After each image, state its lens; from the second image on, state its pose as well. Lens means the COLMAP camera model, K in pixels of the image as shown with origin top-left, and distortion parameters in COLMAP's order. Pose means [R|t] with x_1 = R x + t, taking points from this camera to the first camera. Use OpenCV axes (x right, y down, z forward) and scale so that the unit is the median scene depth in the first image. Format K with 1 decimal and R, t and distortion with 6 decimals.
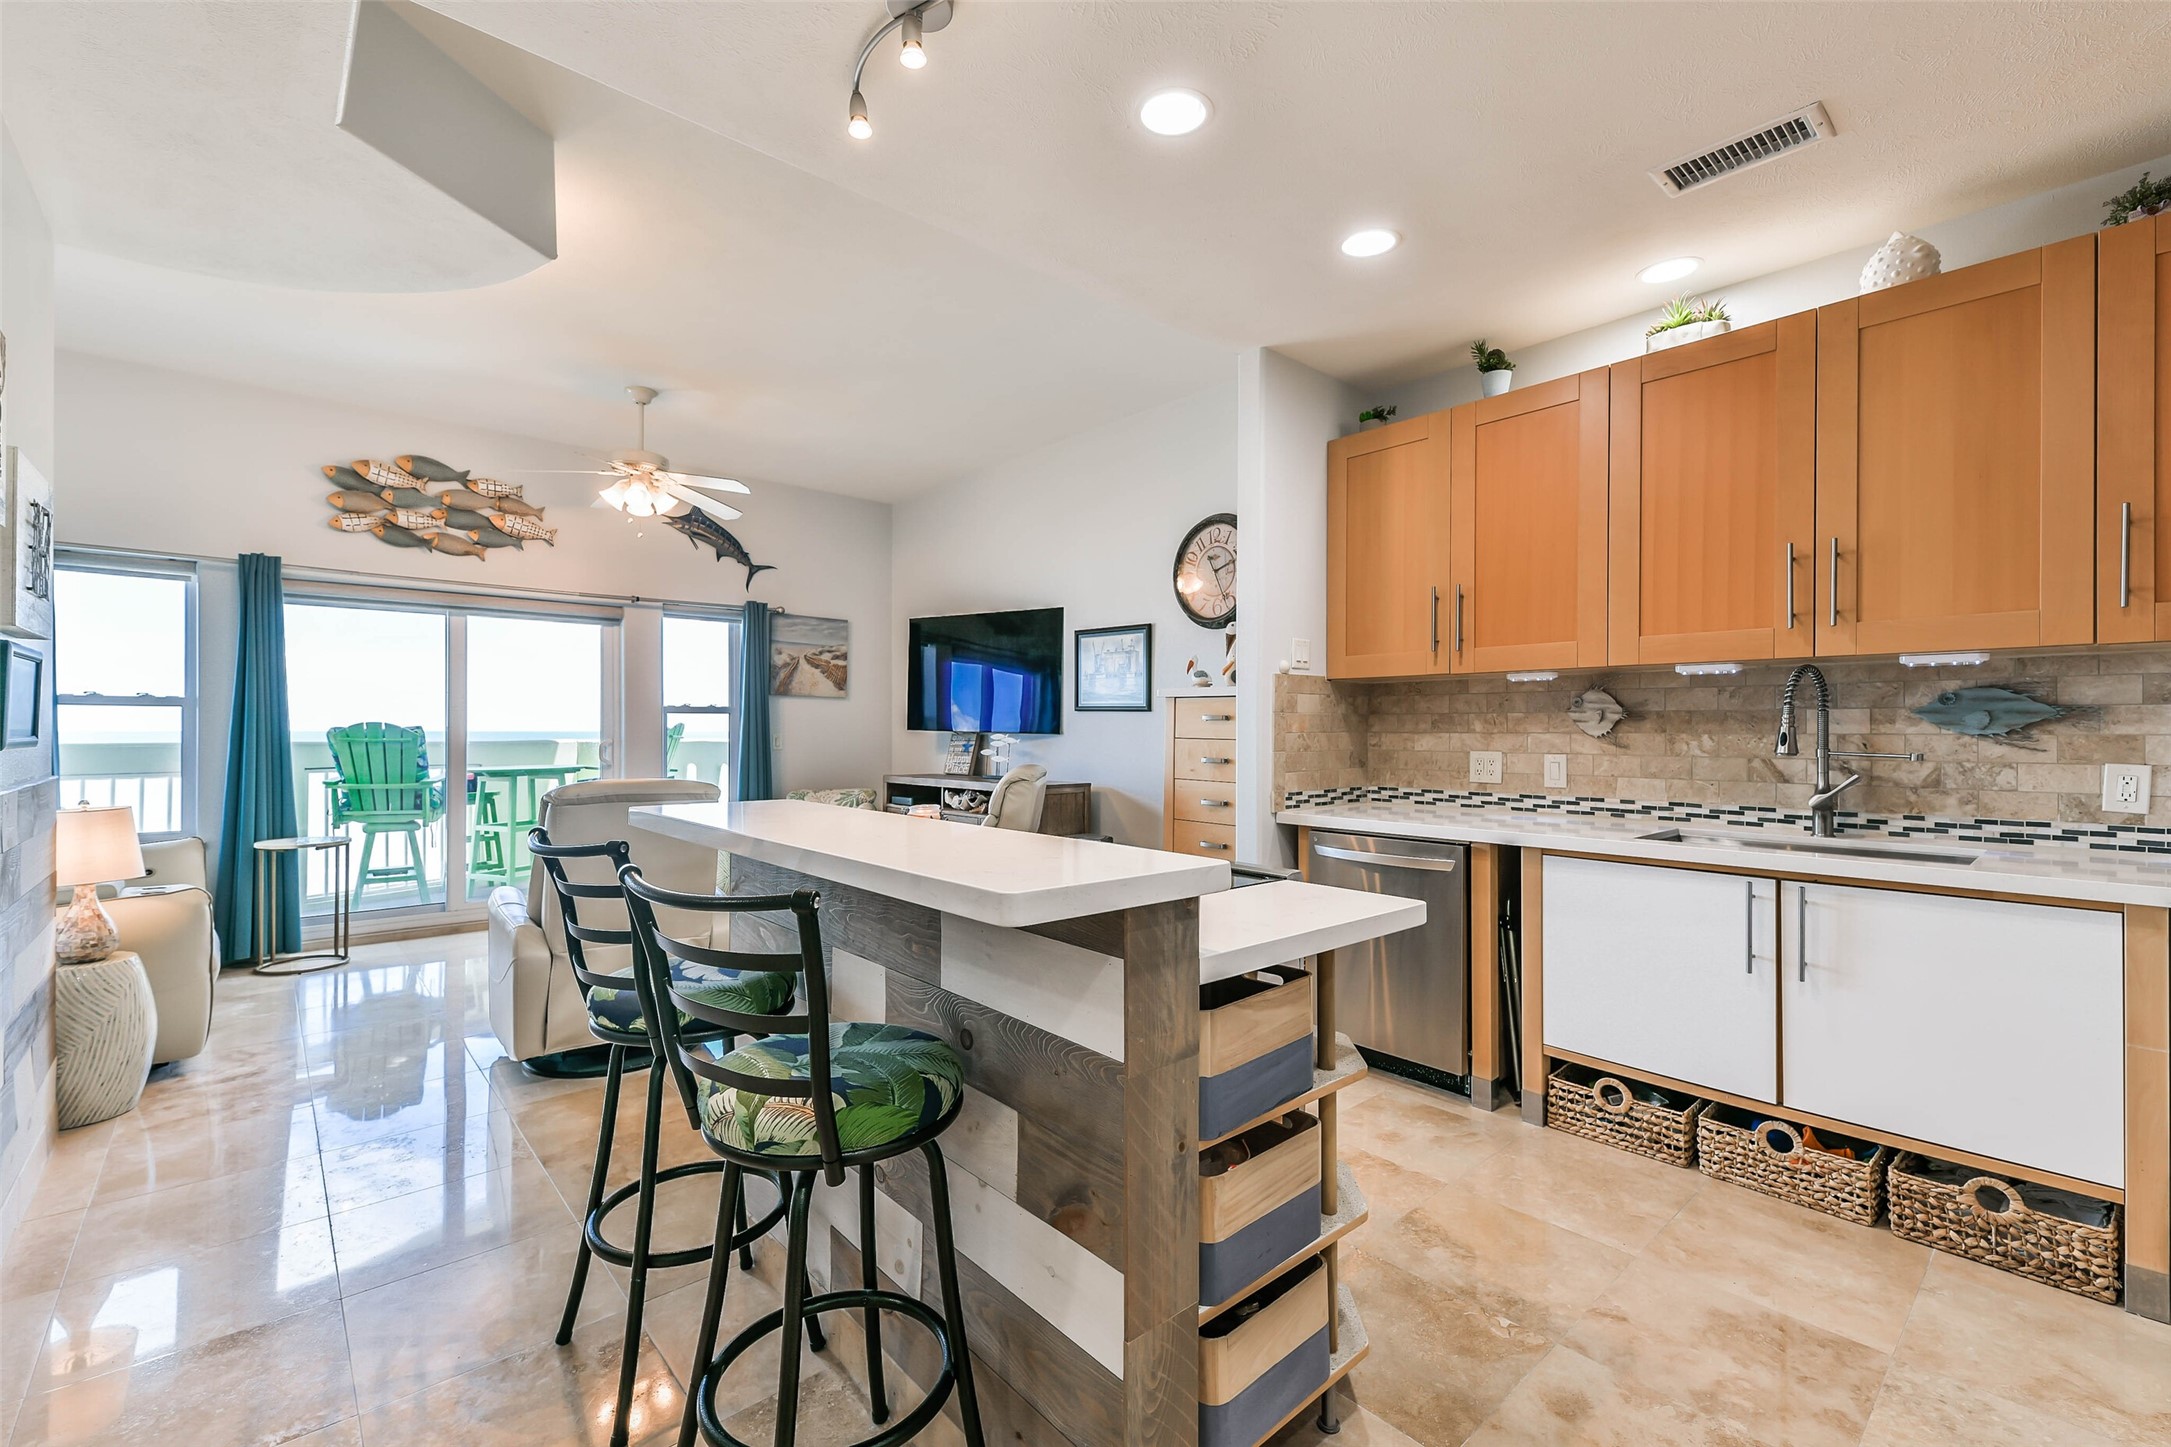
lens RADIAL K [[914.2, 0, 1087.7], [0, 914.2, 729.4], [0, 0, 1]] dist [0.030296, -0.012244]
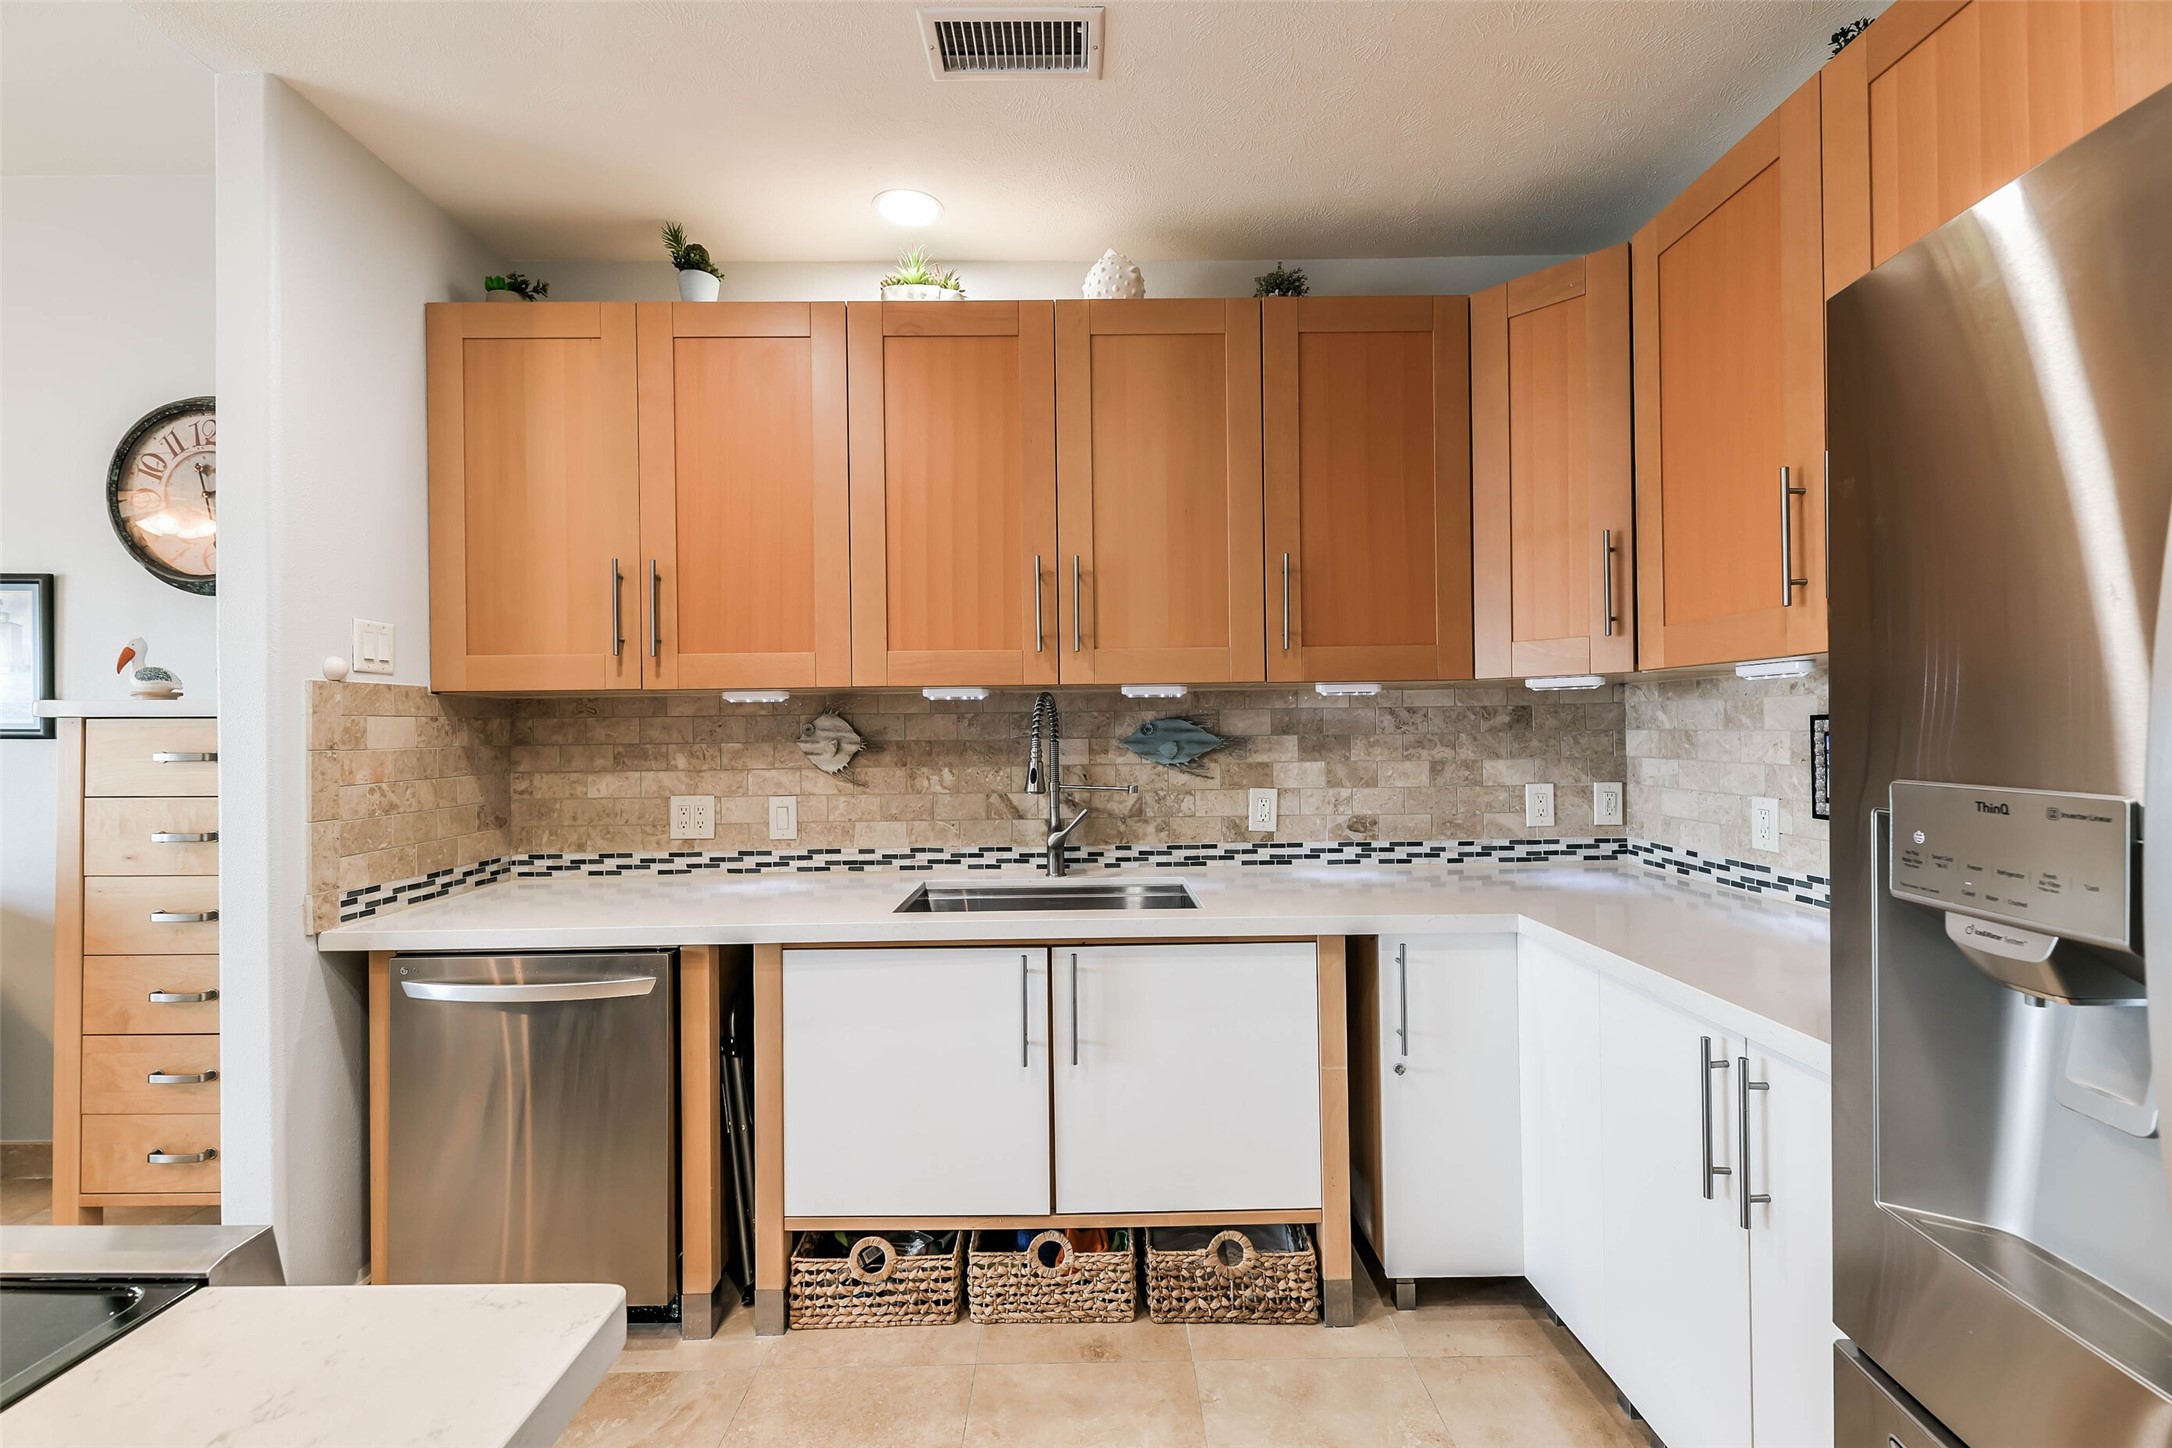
lens RADIAL K [[906.4, 0, 1088.8], [0, 906.4, 726.3], [0, 0, 1]] dist [0.020758, -0.010004]
pose [[0.662470, -0.007154, 0.749054, 0.103575], [0.013925, 0.999899, -0.002766, -0.025830], [-0.748959, 0.012263, 0.662503, 0.292907]]
